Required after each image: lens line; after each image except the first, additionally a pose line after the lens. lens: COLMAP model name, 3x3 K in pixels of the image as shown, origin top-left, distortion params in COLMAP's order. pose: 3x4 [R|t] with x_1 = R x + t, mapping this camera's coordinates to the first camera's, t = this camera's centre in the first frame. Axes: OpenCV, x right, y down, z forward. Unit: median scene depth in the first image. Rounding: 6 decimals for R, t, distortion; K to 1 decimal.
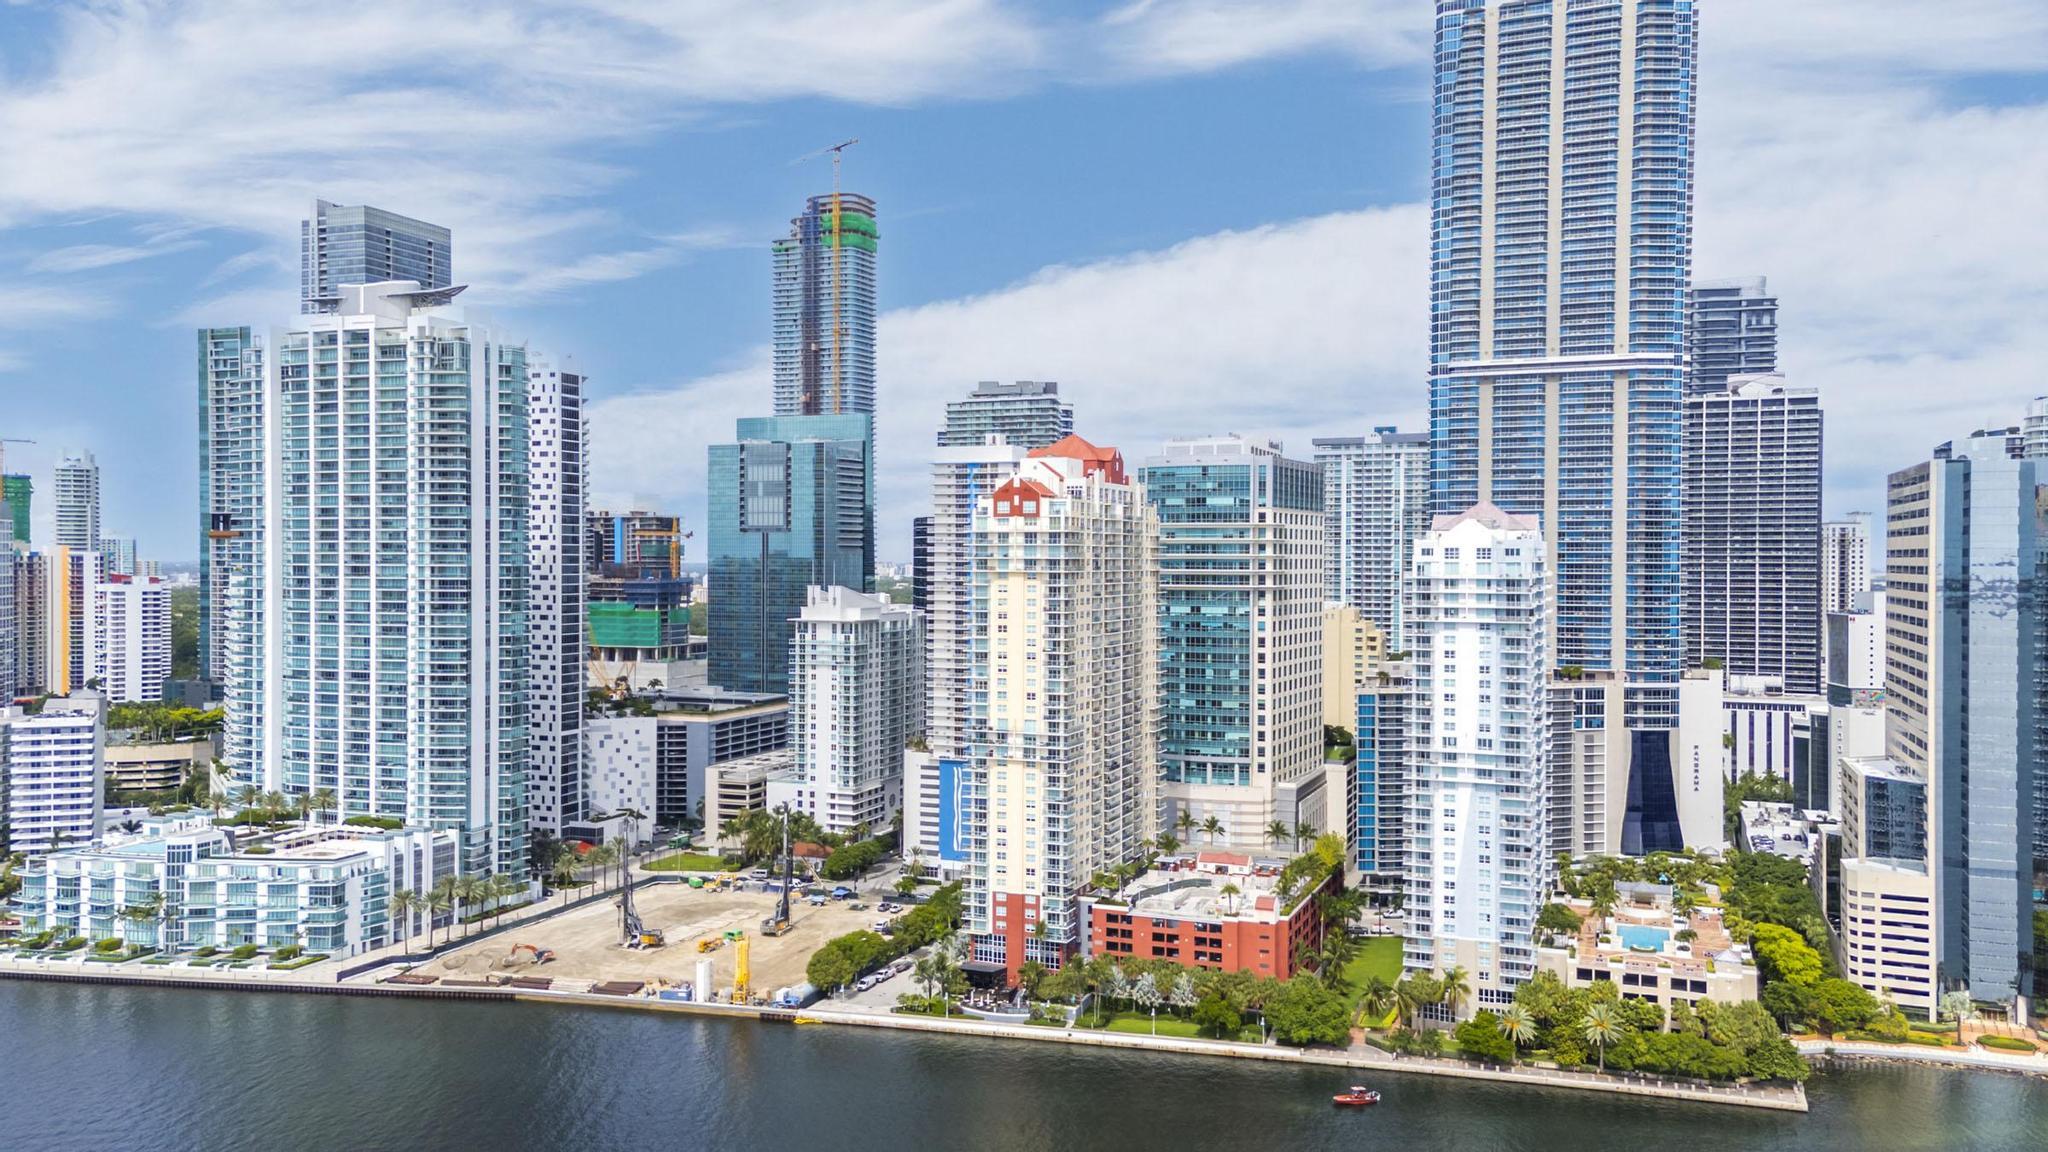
lens RADIAL K [[1527.7, 0, 1032.4], [0, 1527.7, 575.9], [0, 0, 1]] dist [0.068944, 0.006587]
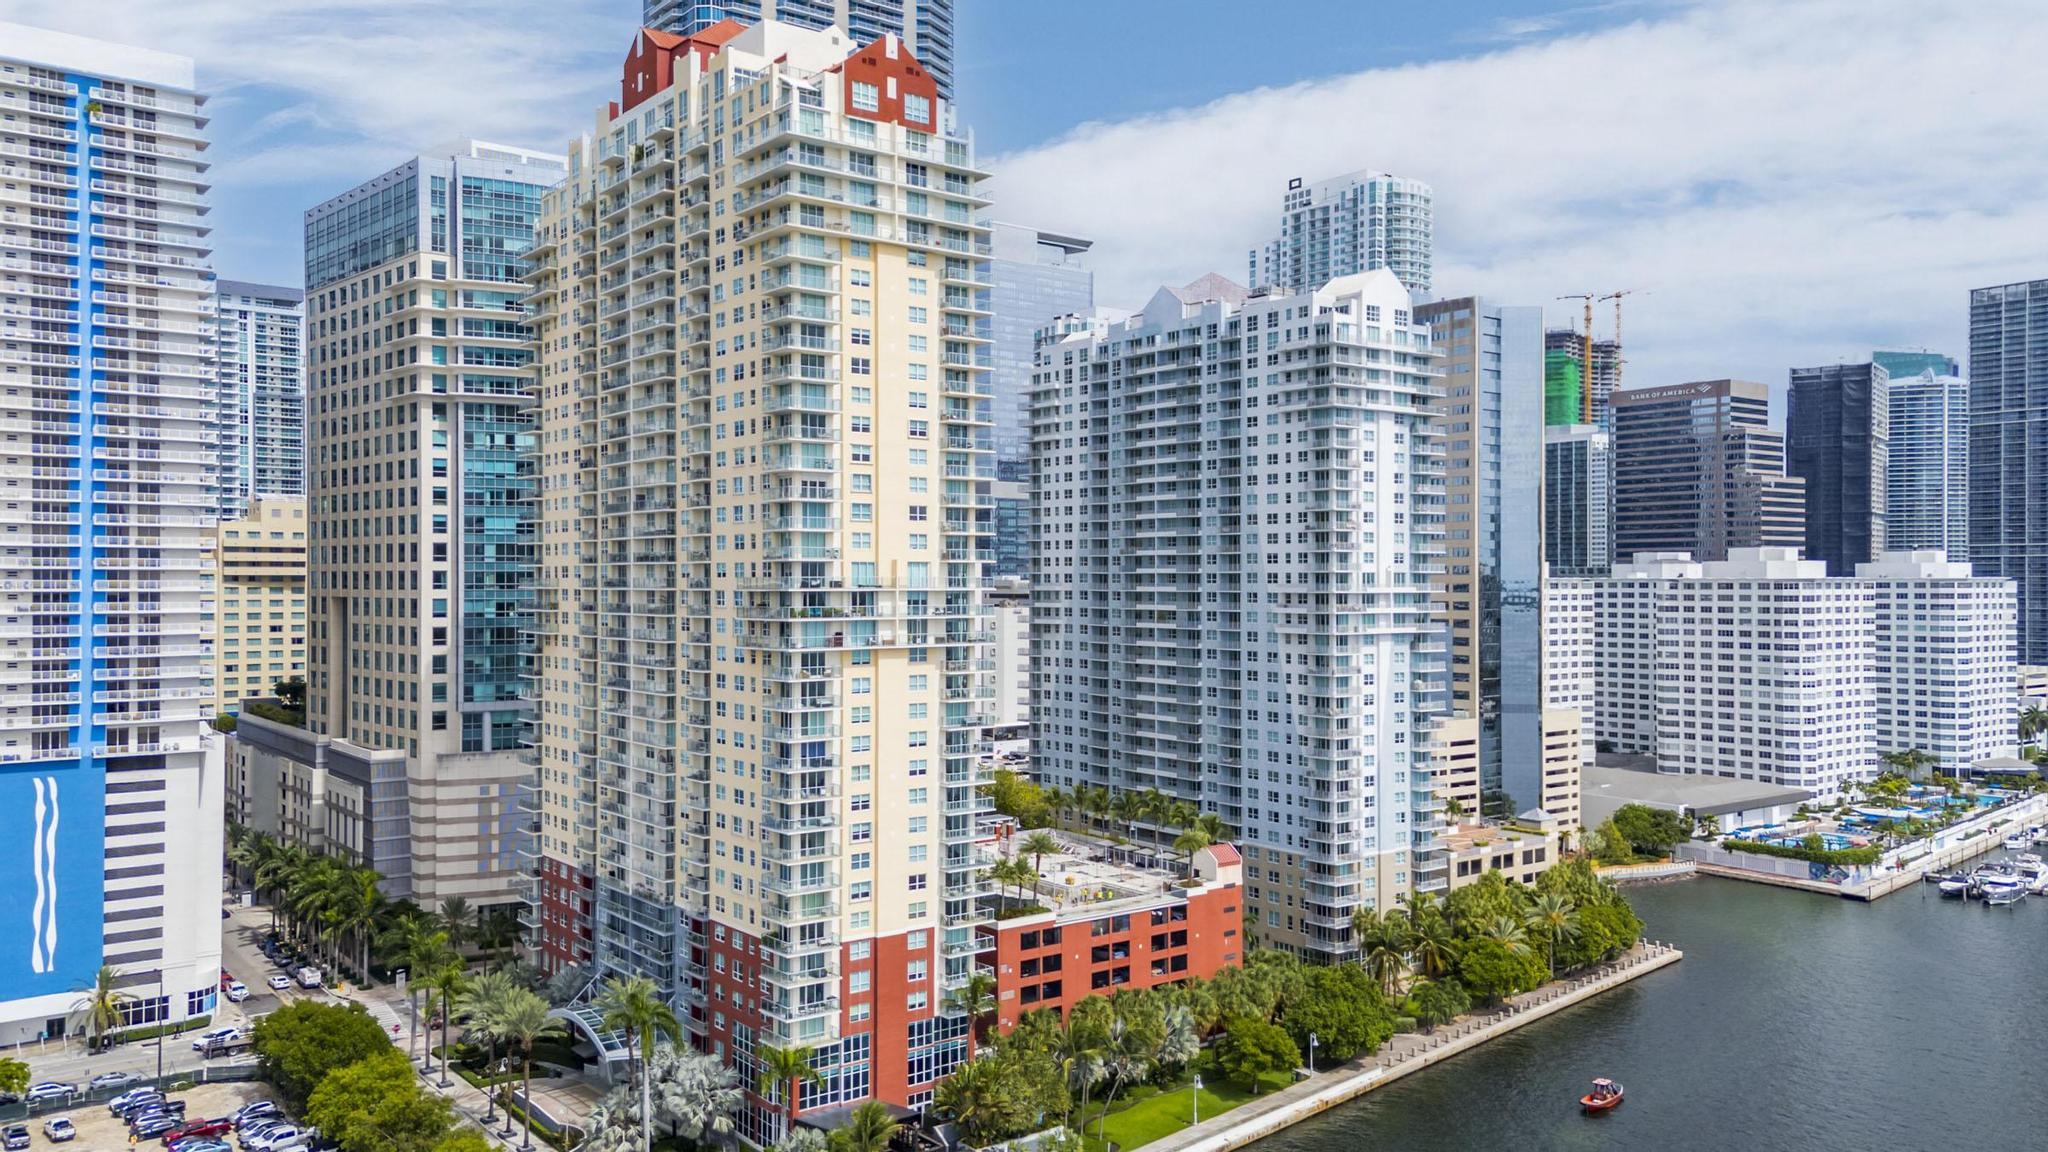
lens RADIAL K [[1527.7, 0, 1033.8], [0, 1527.7, 578.8], [0, 0, 1]] dist [0.068944, 0.006587]
pose [[0.504206, -0.001831, 0.863581, -0.365982], [0.013668, 0.999889, -0.005860, 0.096274], [-0.863475, 0.014758, 0.504175, 0.680791]]
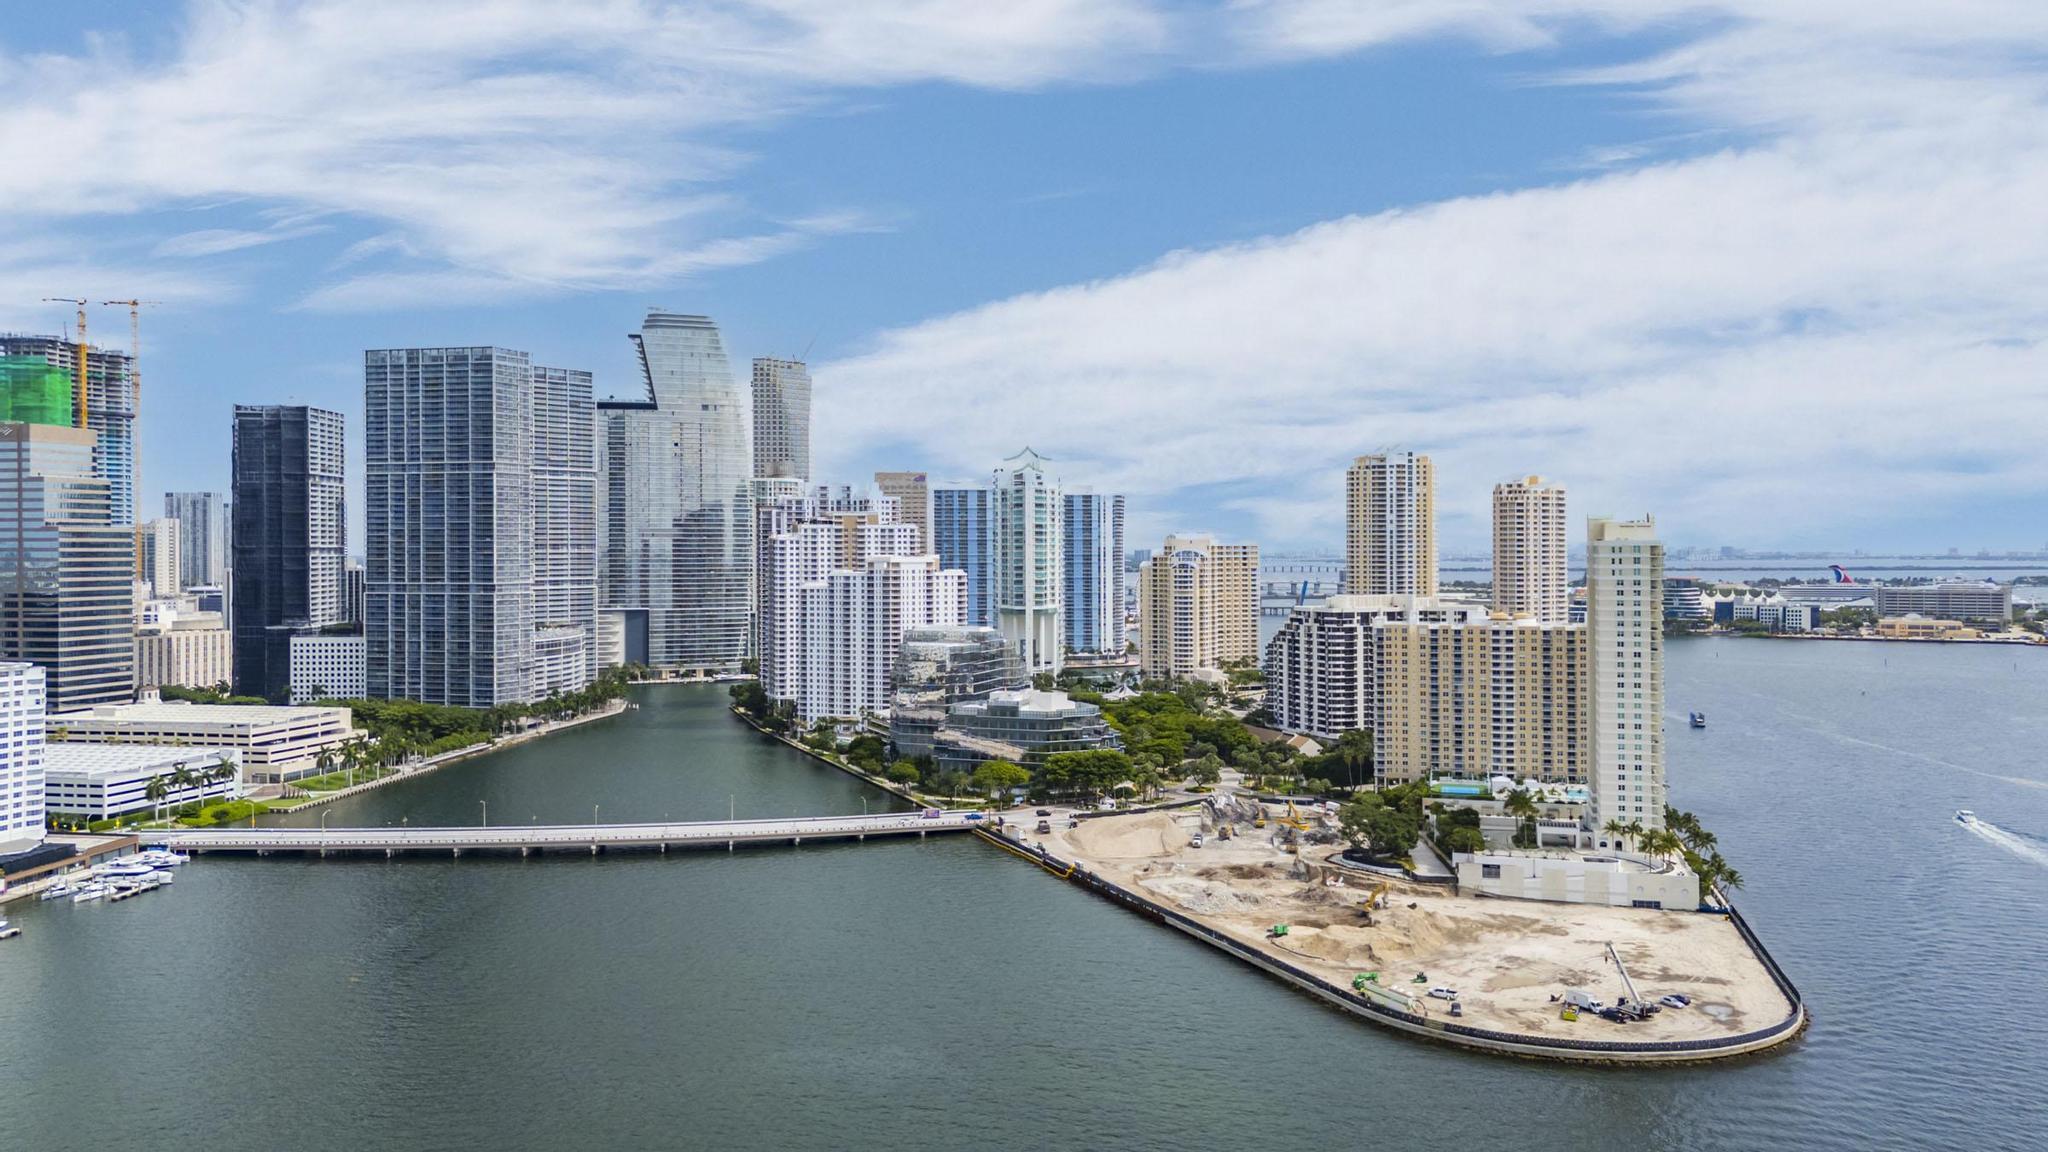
lens RADIAL K [[1527.7, 0, 1053.2], [0, 1527.7, 554.6], [0, 0, 1]] dist [0.068944, 0.006587]
pose [[-0.151969, -0.007330, 0.988358, -0.314932], [0.015813, 0.999826, 0.009847, 0.006875], [-0.988259, 0.017126, -0.151827, -0.002620]]
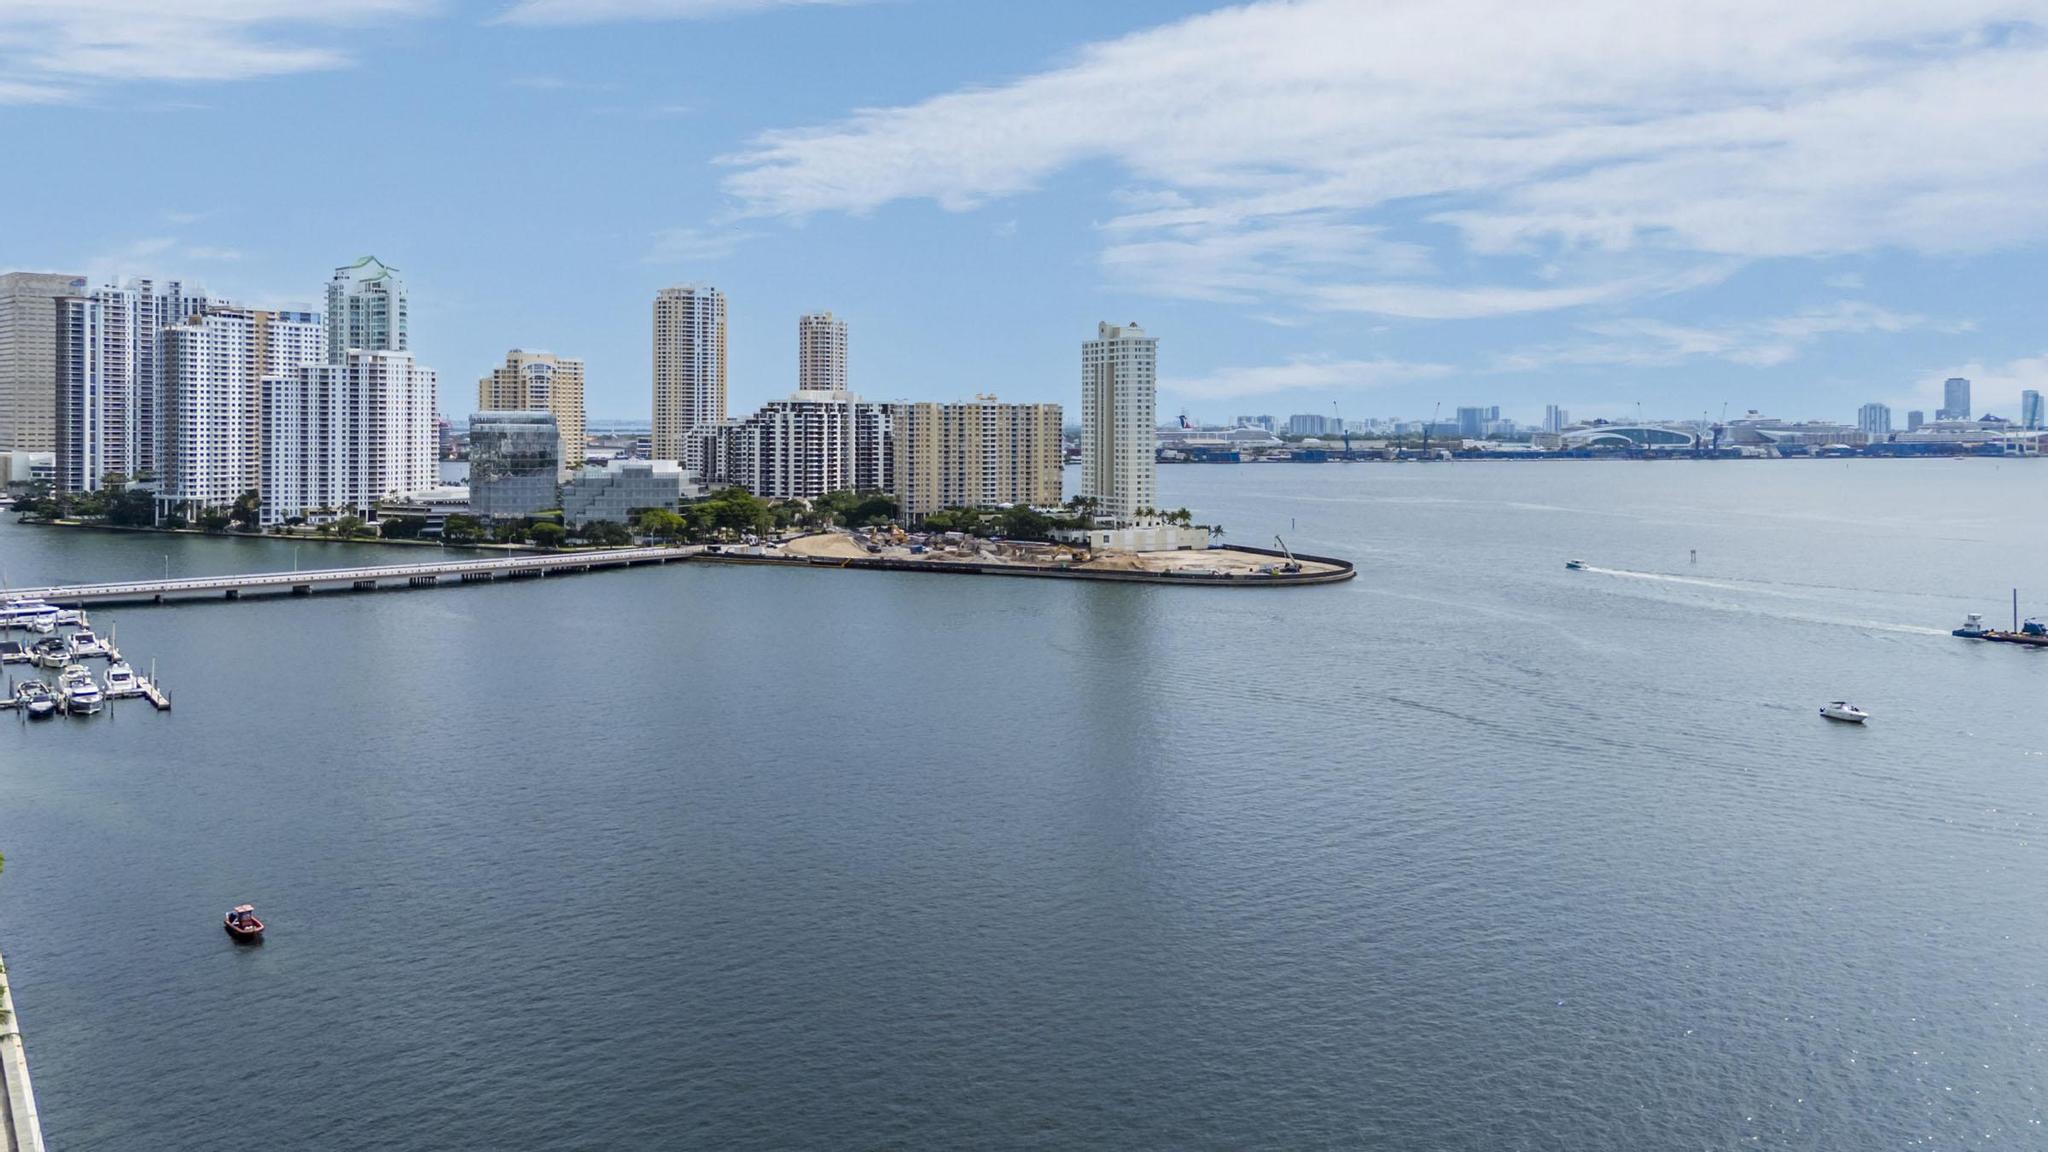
lens RADIAL K [[1527.7, 0, 1010.3], [0, 1527.7, 563.1], [0, 0, 1]] dist [0.068944, 0.006587]
pose [[-0.755966, -0.066622, 0.651212, -0.341389], [0.003580, 0.994372, 0.105885, 0.096633], [-0.654602, 0.082377, -0.751472, 0.977836]]
